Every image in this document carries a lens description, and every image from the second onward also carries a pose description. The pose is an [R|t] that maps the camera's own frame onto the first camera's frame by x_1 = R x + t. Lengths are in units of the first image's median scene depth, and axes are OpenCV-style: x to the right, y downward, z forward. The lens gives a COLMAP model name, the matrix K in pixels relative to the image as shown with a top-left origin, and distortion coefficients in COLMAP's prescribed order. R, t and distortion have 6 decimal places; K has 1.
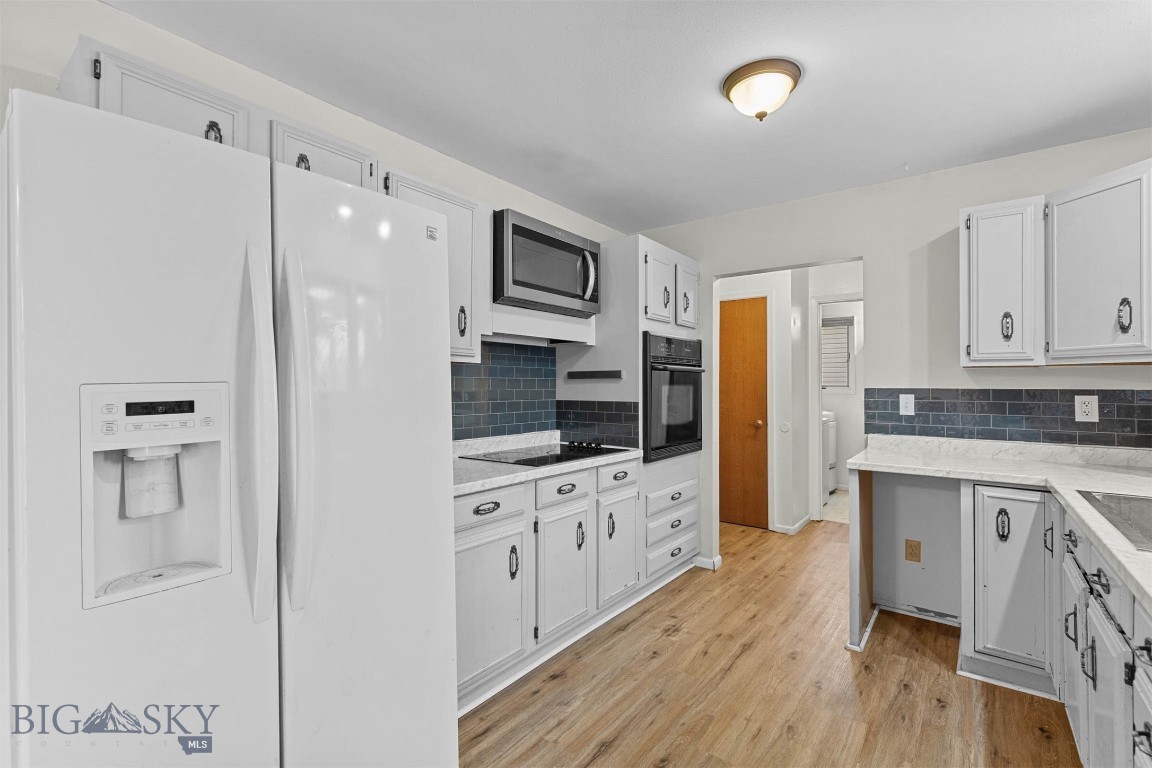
lens RADIAL K [[519.9, 0, 571.6], [0, 519.9, 372.6], [0, 0, 1]] dist [0.003480, 0.000244]
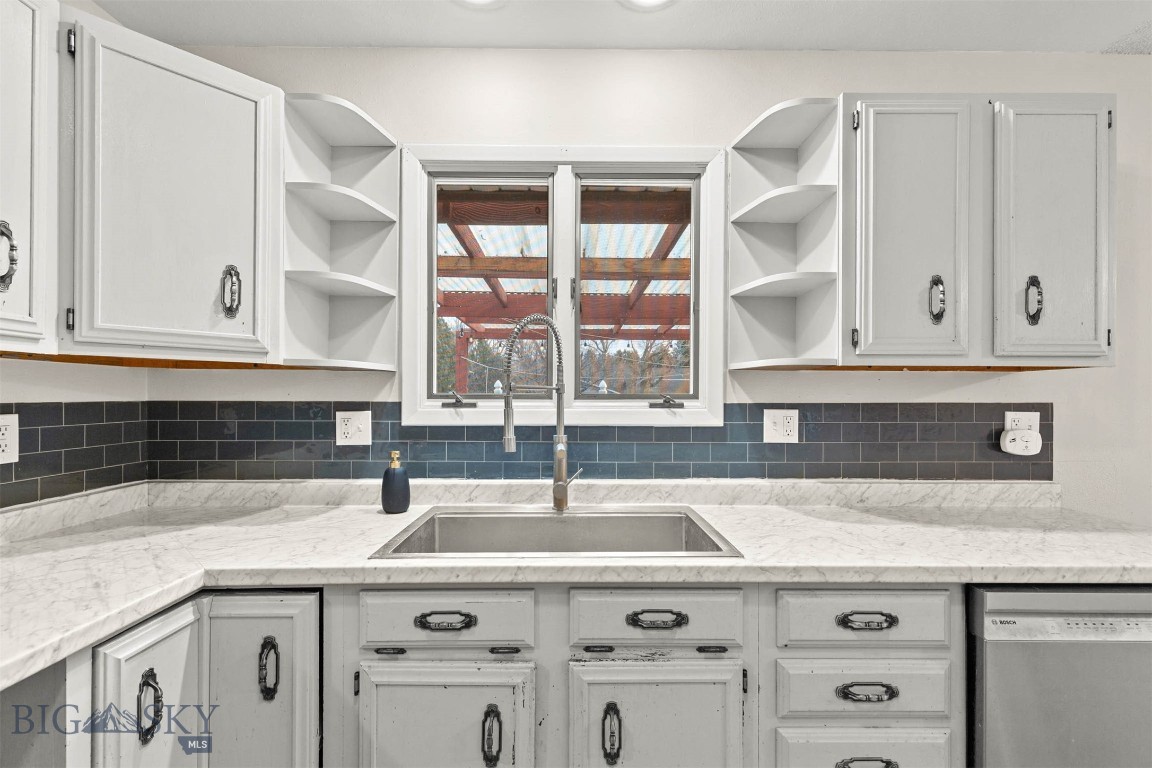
lens RADIAL K [[526.3, 0, 577.0], [0, 526.3, 394.1], [0, 0, 1]] dist [0.009355, -0.000019]
pose [[-0.617637, -0.006026, 0.786440, 0.220827], [-0.024226, 0.999642, -0.011367, 0.016401], [-0.786090, -0.026073, -0.617562, 0.927661]]
